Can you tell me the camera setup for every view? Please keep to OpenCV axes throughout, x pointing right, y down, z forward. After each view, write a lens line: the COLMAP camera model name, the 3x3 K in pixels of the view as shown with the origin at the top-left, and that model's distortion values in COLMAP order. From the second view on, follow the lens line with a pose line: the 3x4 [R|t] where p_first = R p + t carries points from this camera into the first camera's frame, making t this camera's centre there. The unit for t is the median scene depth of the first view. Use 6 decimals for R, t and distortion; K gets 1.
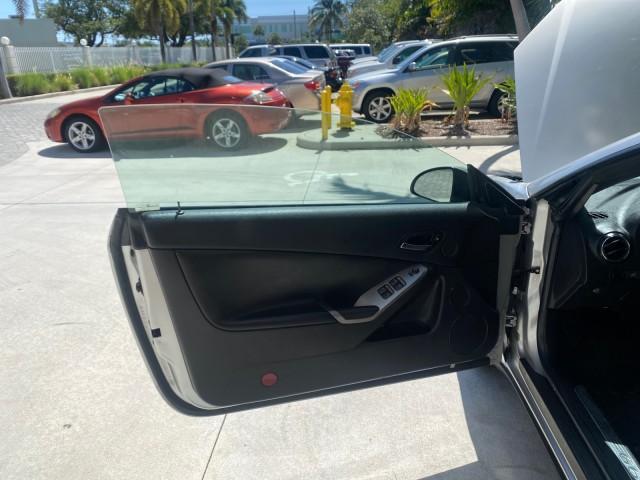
lens RADIAL K [[490.3, 0, 316.5], [0, 490.3, 230.5], [0, 0, 1]] dist [0.023642, -0.021516]
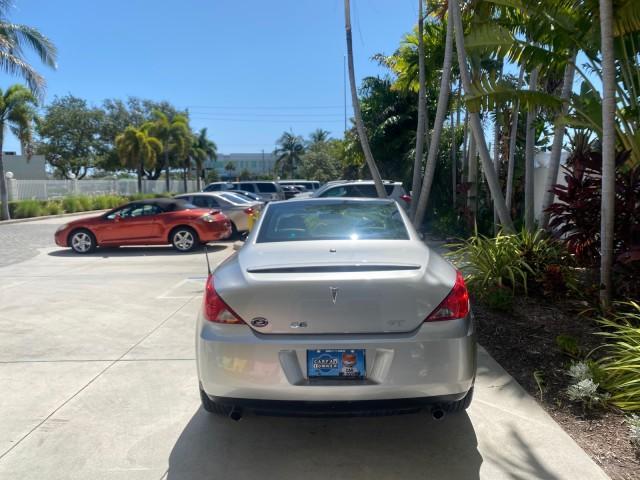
lens RADIAL K [[490.3, 0, 318.6], [0, 490.3, 242.8], [0, 0, 1]] dist [0.023642, -0.021516]
pose [[0.997784, 0.009077, 0.065917, 0.049905], [0.006287, 0.973360, -0.229197, 0.059886], [-0.066241, 0.229104, 0.971146, -0.185349]]
